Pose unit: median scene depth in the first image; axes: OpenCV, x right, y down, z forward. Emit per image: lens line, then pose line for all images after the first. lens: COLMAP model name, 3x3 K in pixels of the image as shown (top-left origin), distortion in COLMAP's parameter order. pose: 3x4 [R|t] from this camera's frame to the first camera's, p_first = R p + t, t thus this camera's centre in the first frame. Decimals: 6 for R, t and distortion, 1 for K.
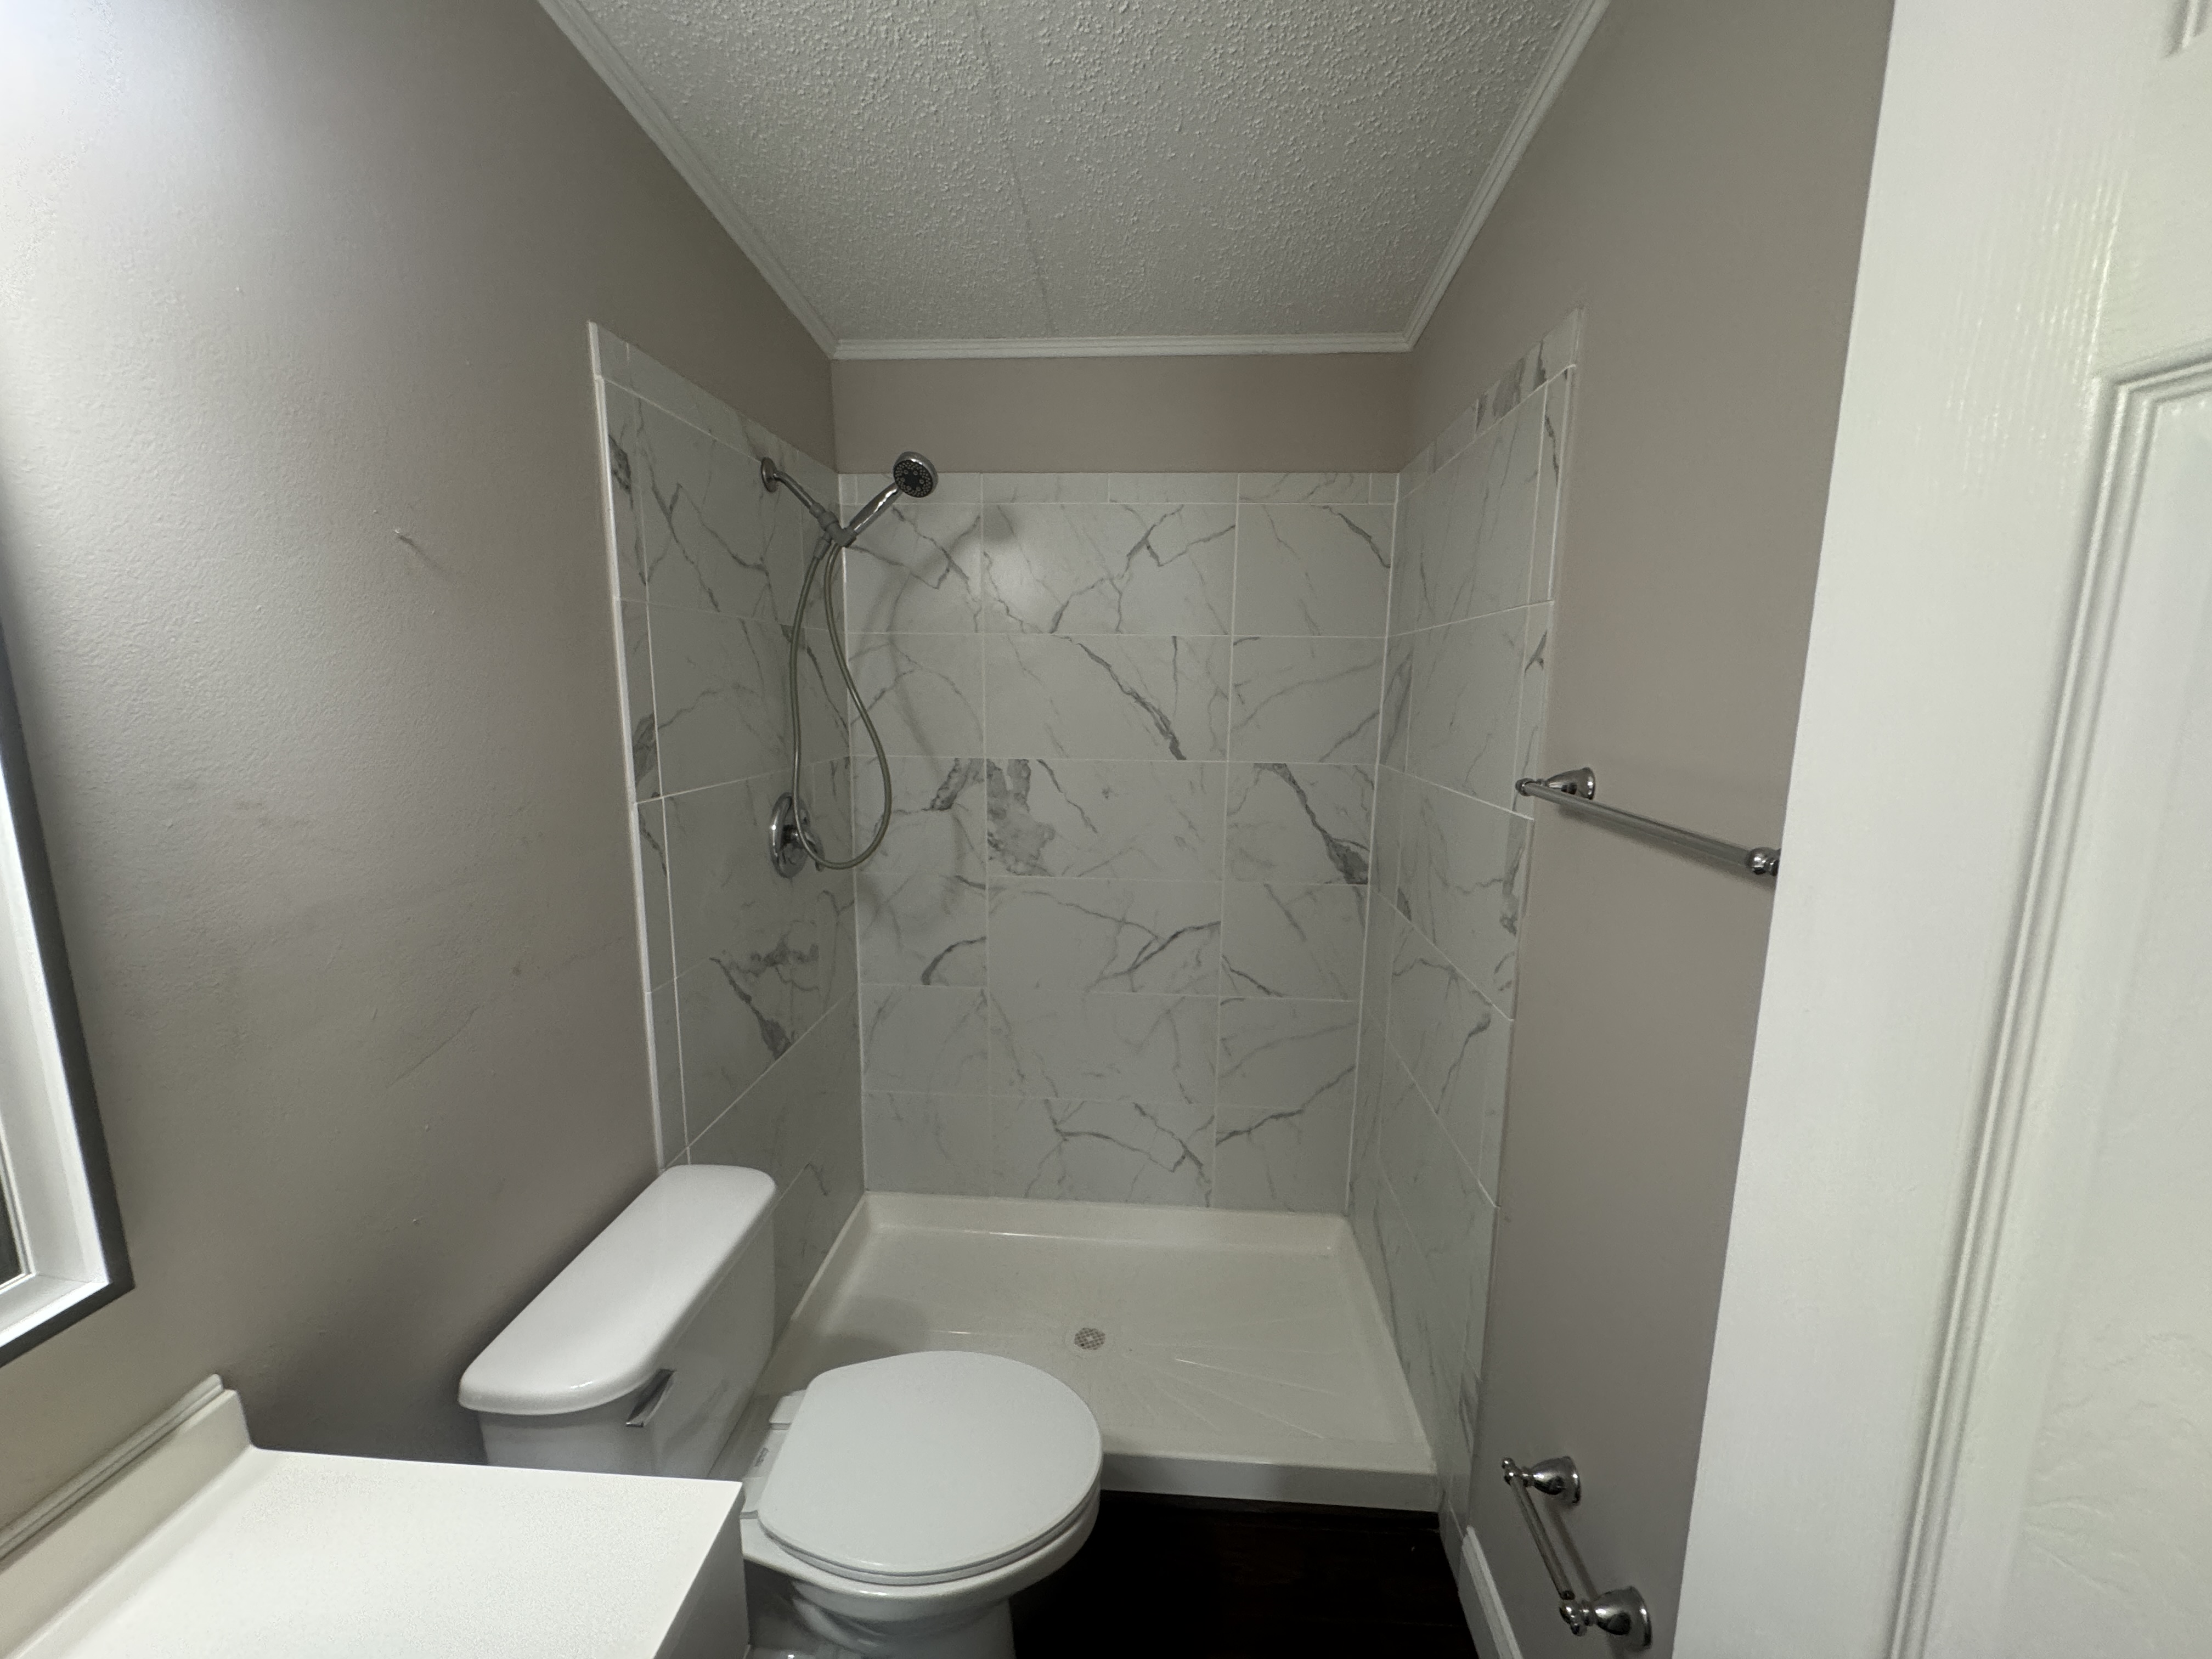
lens RADIAL K [[881.7, 0, 1106.0], [0, 881.7, 828.8], [0, 0, 1]] dist [-0.003189, 0.000711]
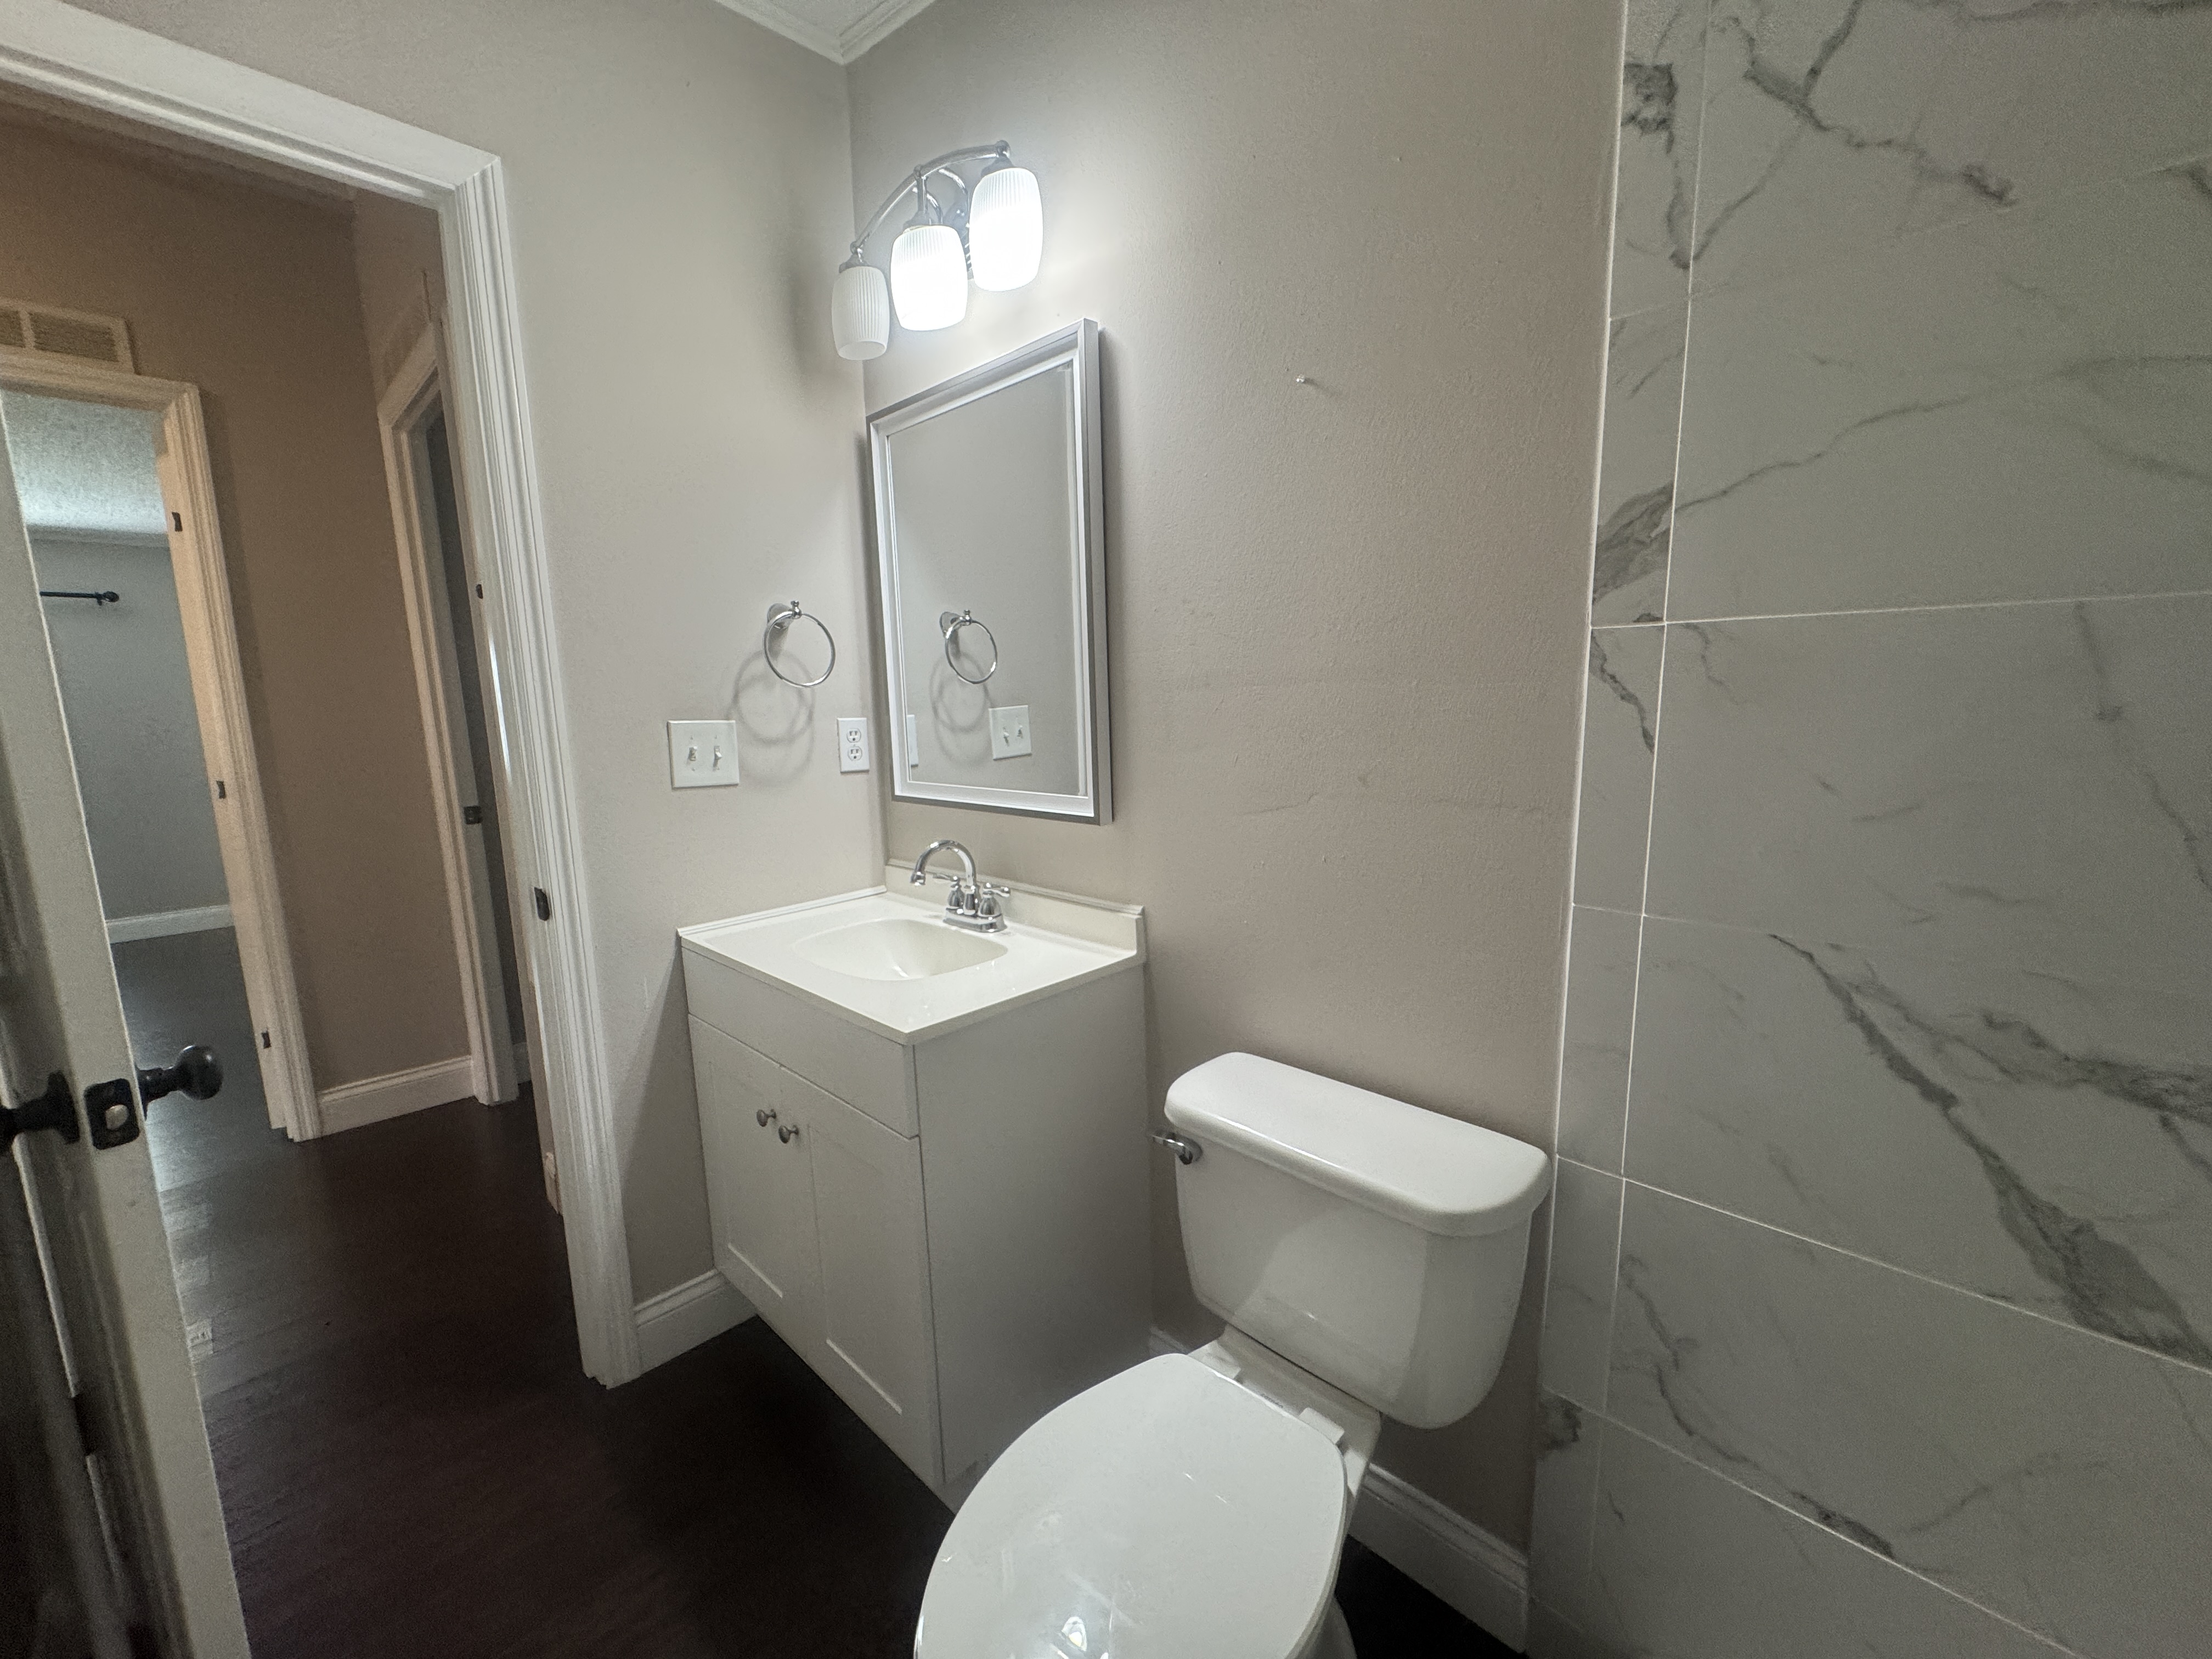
lens RADIAL K [[881.7, 0, 1106.8], [0, 881.7, 827.6], [0, 0, 1]] dist [-0.003189, 0.000711]
pose [[-0.648273, 0.124493, -0.751161, 0.248201], [-0.108343, 0.961422, 0.252844, -0.011555], [0.753660, 0.245295, -0.609776, 1.141399]]
